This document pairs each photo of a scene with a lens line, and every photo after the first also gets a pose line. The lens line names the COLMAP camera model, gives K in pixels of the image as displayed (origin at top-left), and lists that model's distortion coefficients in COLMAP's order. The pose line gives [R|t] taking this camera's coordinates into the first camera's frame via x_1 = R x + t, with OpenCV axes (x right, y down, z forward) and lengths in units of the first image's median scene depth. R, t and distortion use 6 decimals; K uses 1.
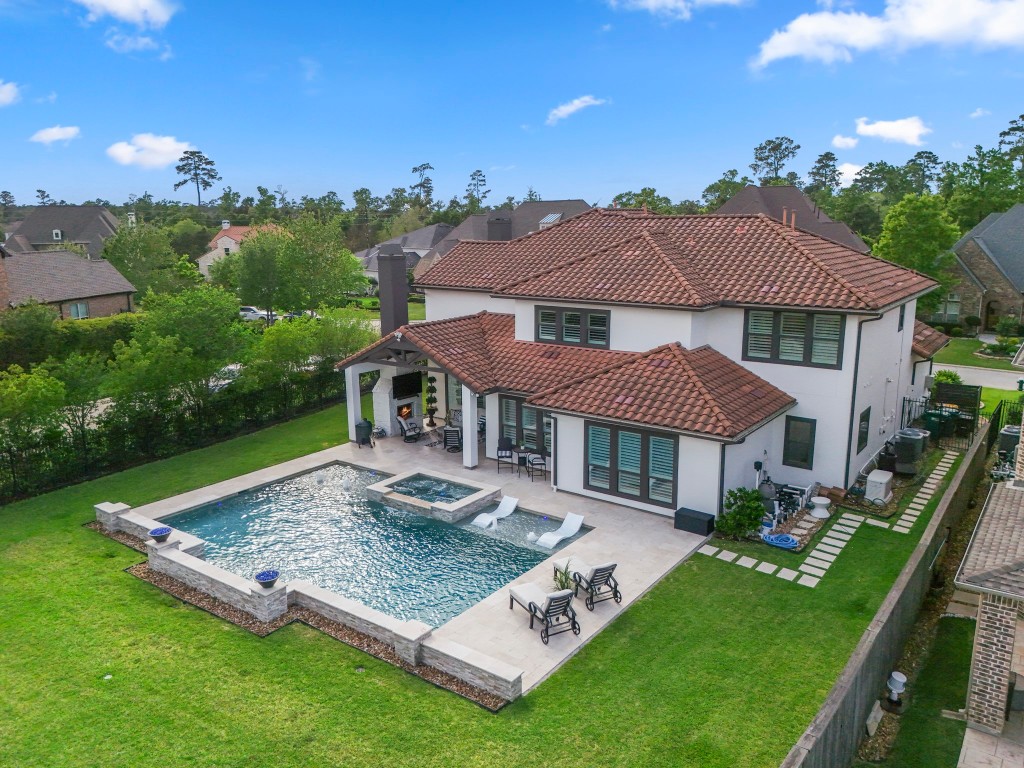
lens RADIAL K [[761.8, 0, 512.0], [0, 761.8, 384.0], [0, 0, 1]] dist [0.100715, -0.114728]
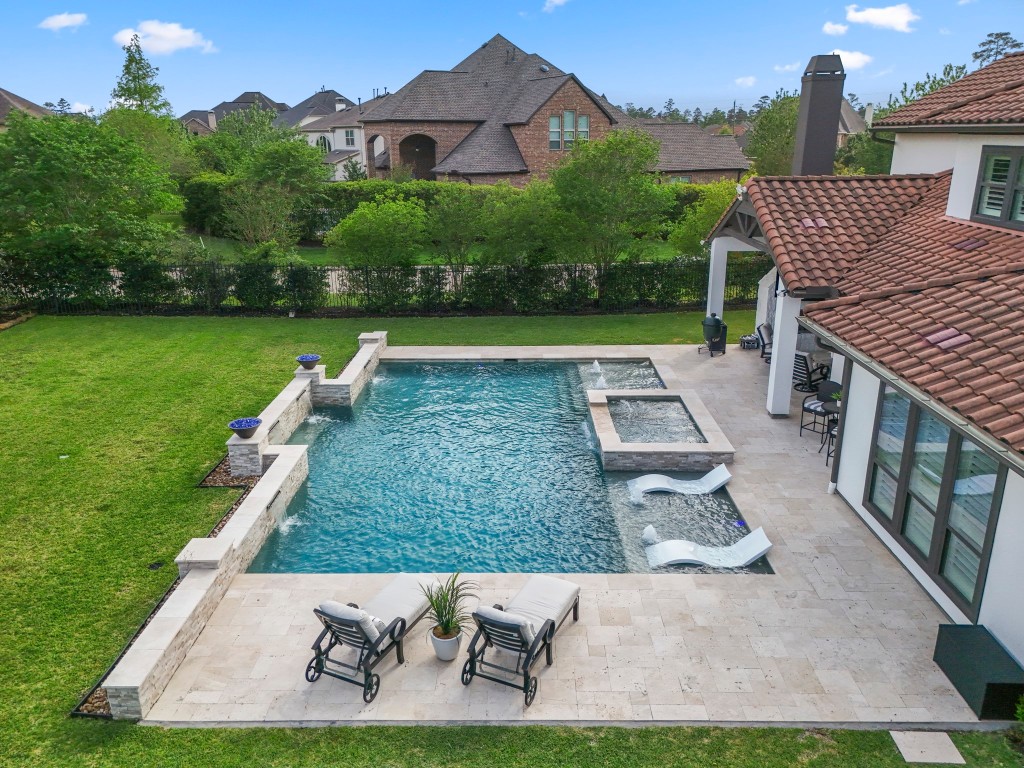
lens RADIAL K [[761.8, 0, 512.0], [0, 761.8, 384.0], [0, 0, 1]] dist [0.100715, -0.114728]
pose [[0.582965, 0.252982, -0.772109, 0.353216], [-0.165822, 0.967334, 0.191748, 0.002303], [0.795396, 0.016250, 0.605872, 0.547053]]
